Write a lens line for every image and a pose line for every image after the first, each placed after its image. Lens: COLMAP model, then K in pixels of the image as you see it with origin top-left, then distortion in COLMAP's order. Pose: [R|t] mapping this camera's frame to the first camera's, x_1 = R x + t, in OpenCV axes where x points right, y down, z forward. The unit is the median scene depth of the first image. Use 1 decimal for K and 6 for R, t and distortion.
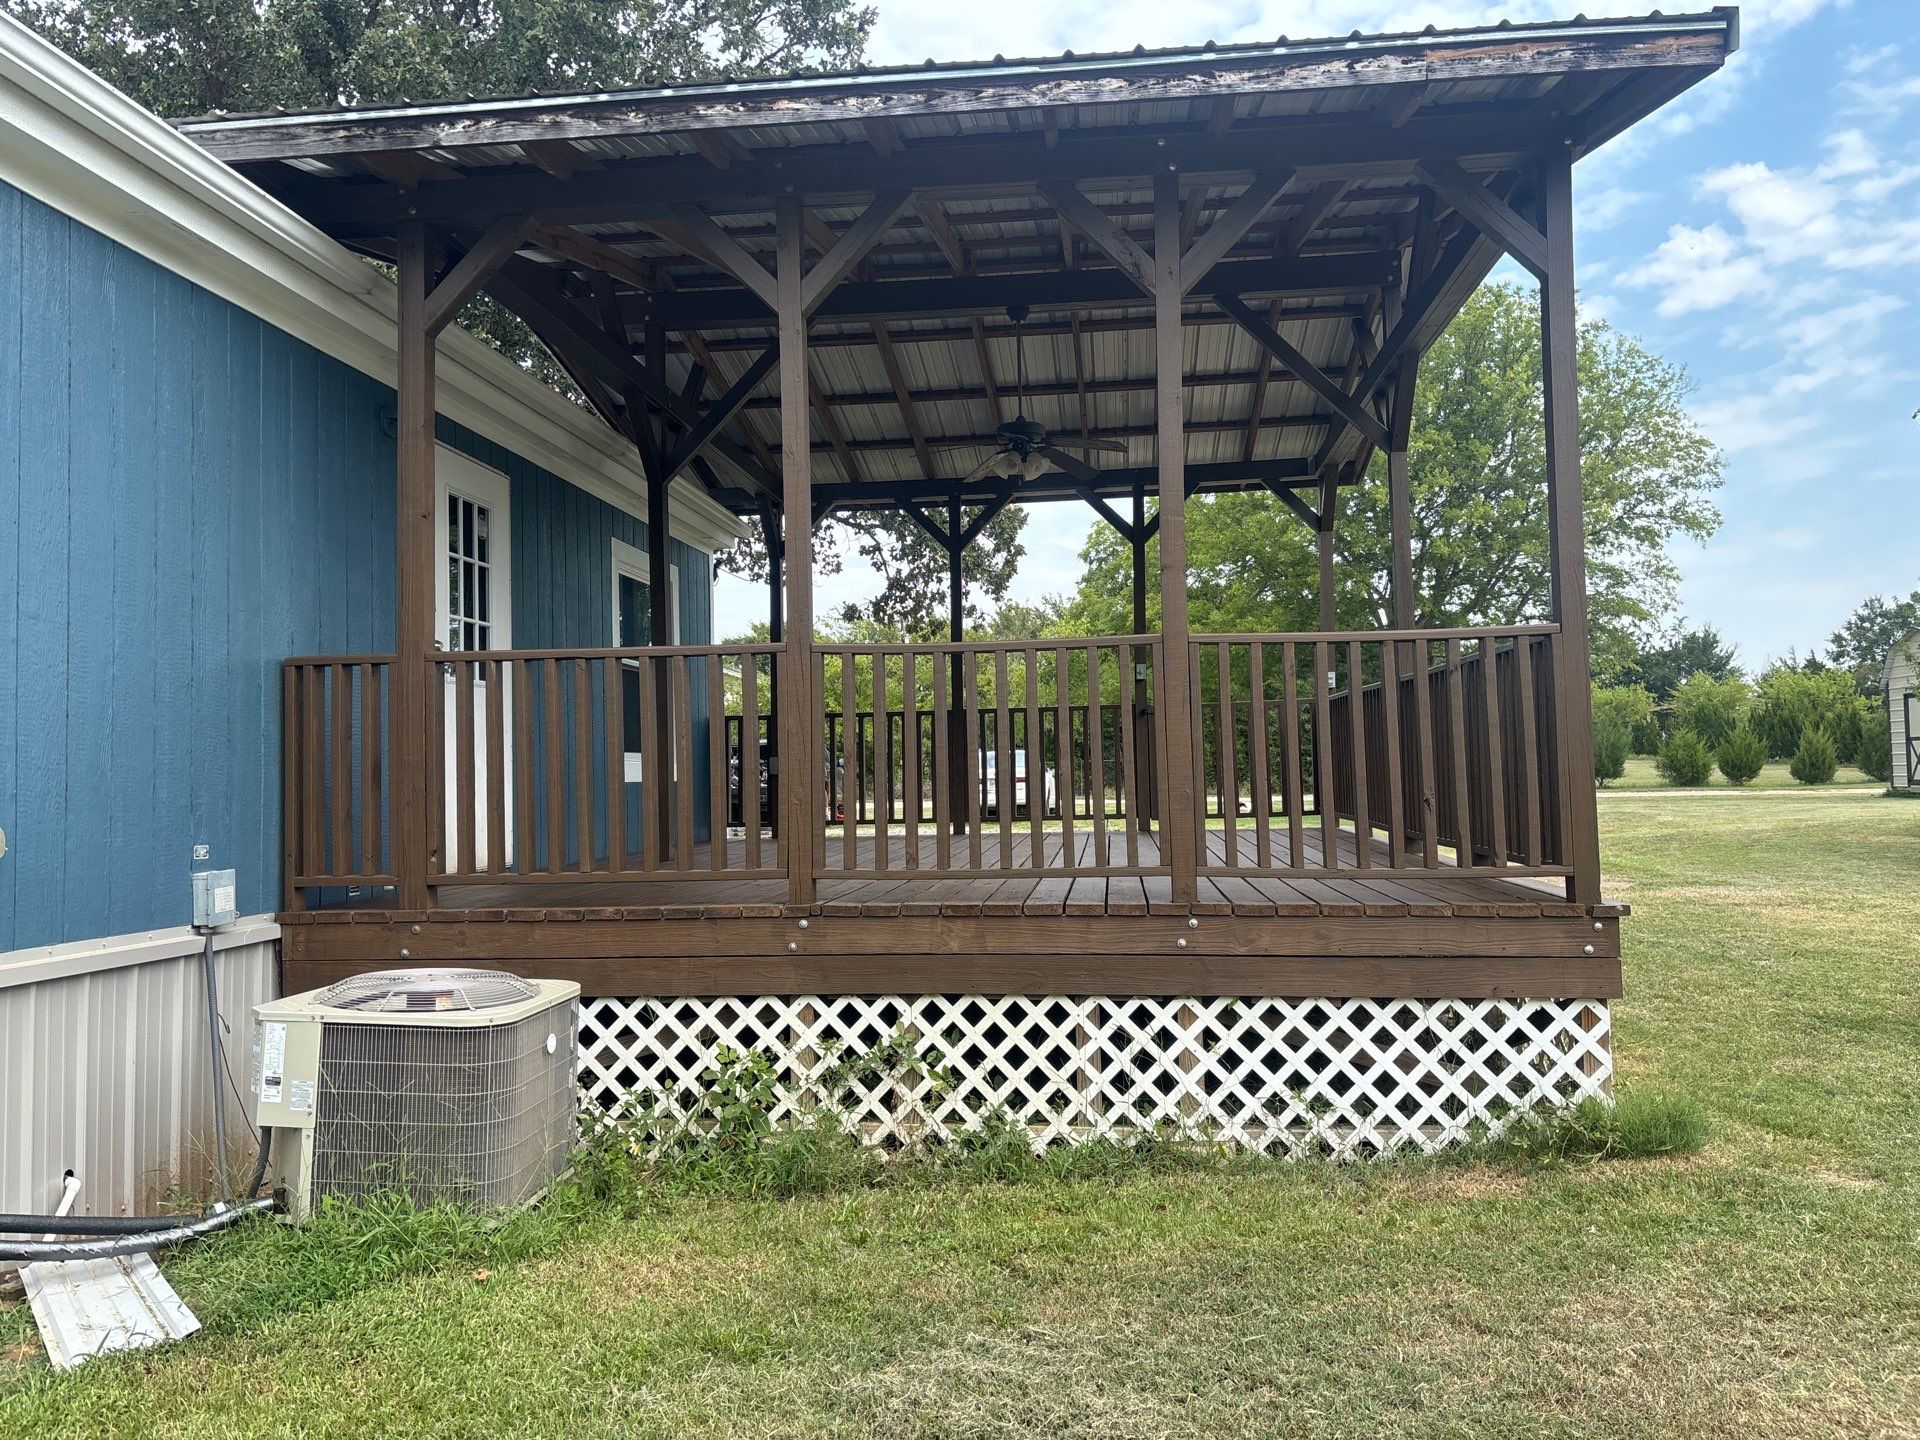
lens RADIAL K [[1535.1, 0, 959.1], [0, 1535.1, 681.1], [0, 0, 1]] dist [0.067464, -0.088672]
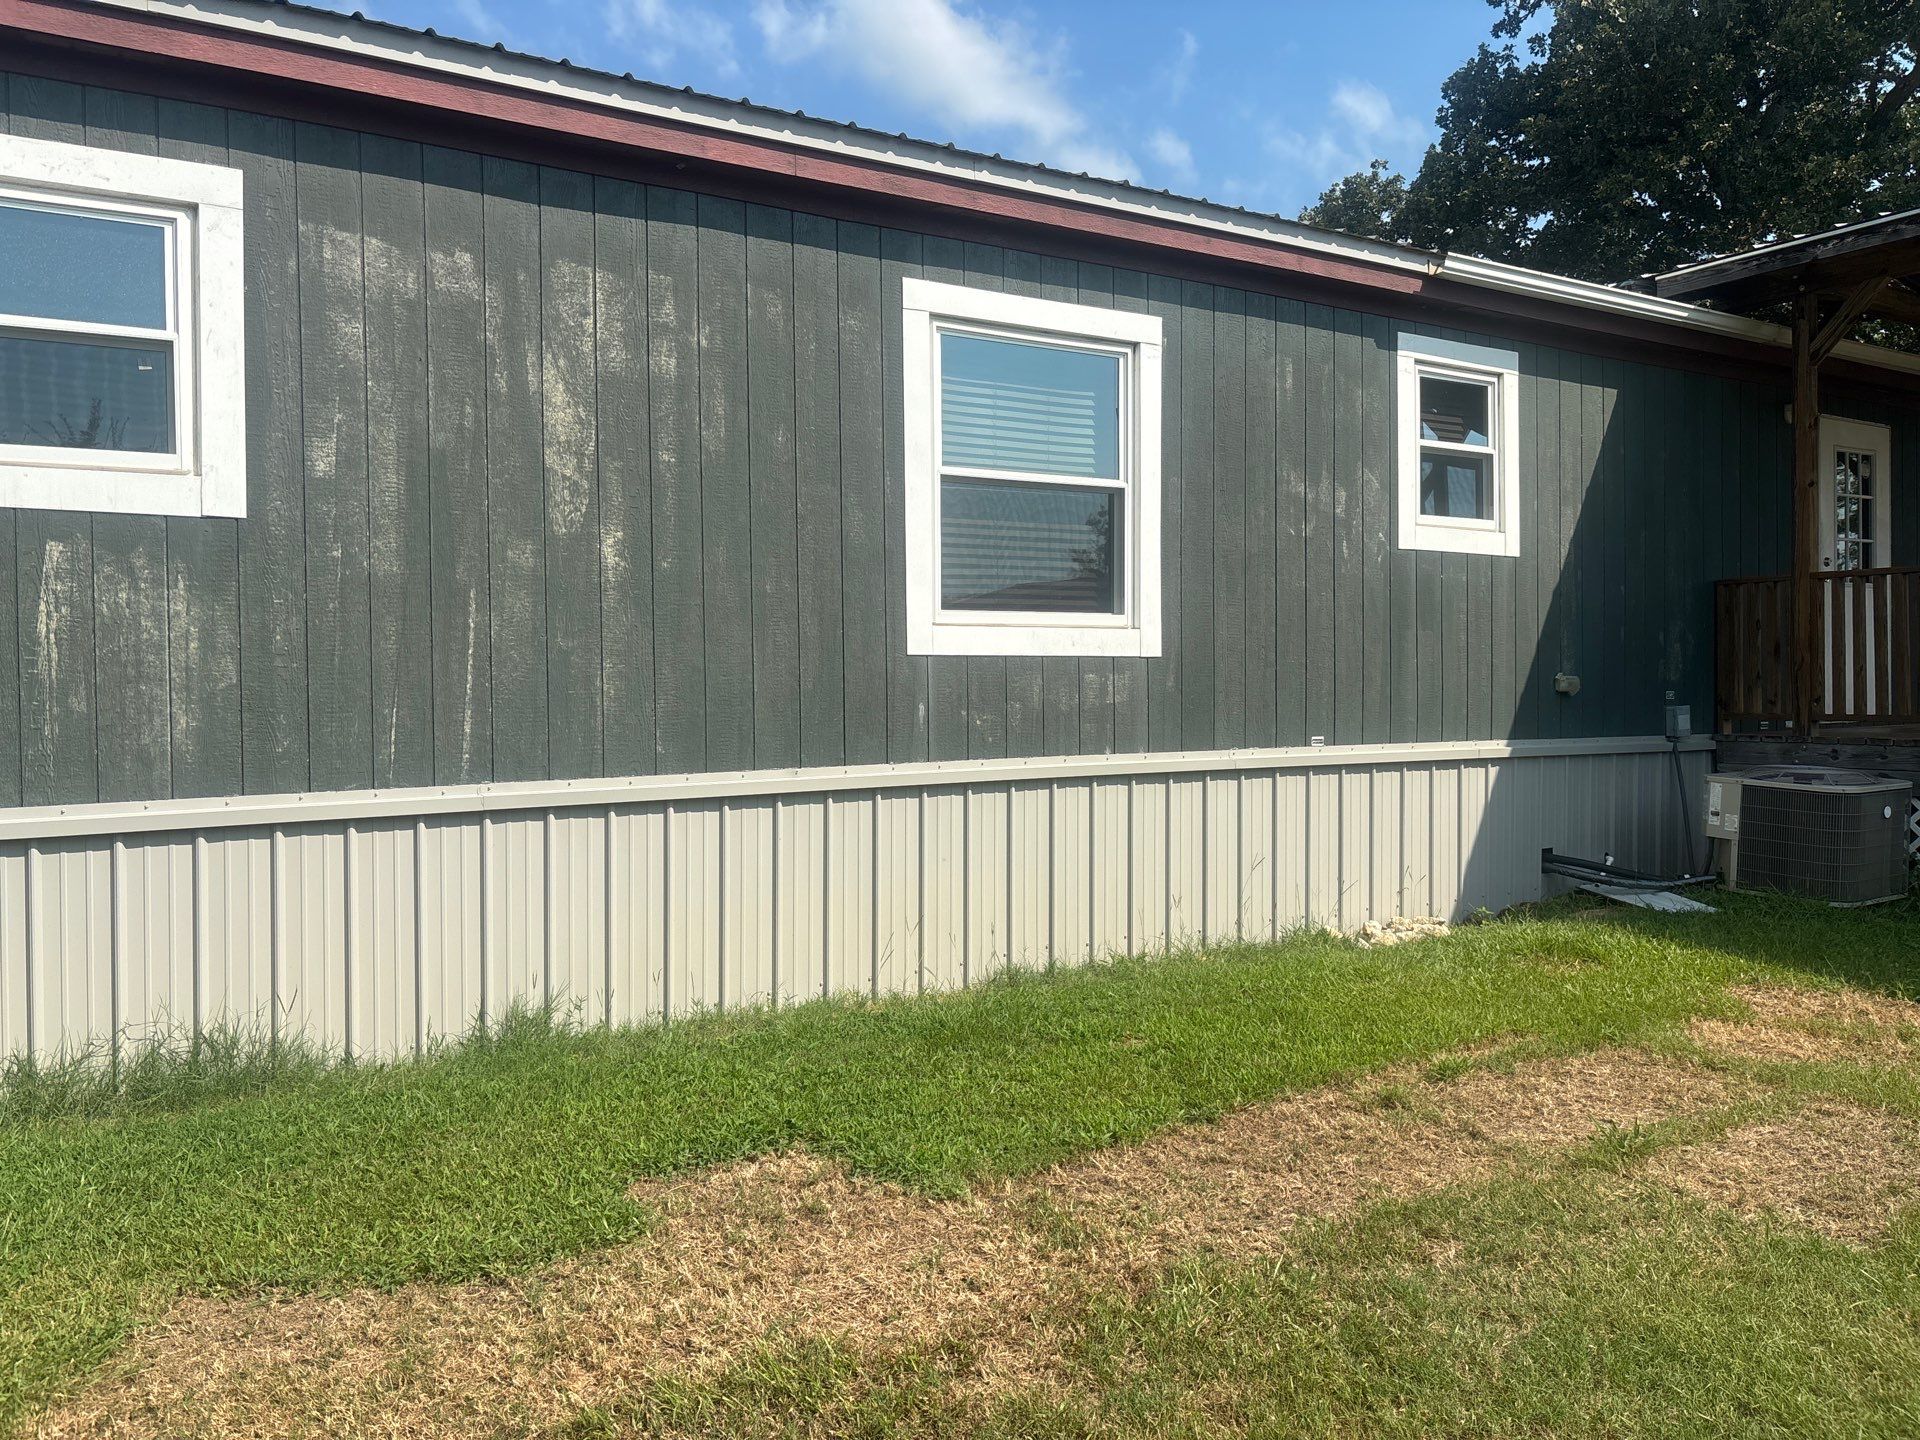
lens RADIAL K [[1502.4, 0, 957.5], [0, 1502.4, 685.3], [0, 0, 1]] dist [-0.003200, -0.000661]
pose [[0.646301, 0.020740, -0.762801, 0.289356], [0.029279, 0.998220, 0.051948, -0.012799], [0.762521, -0.055908, 0.644544, -0.717056]]
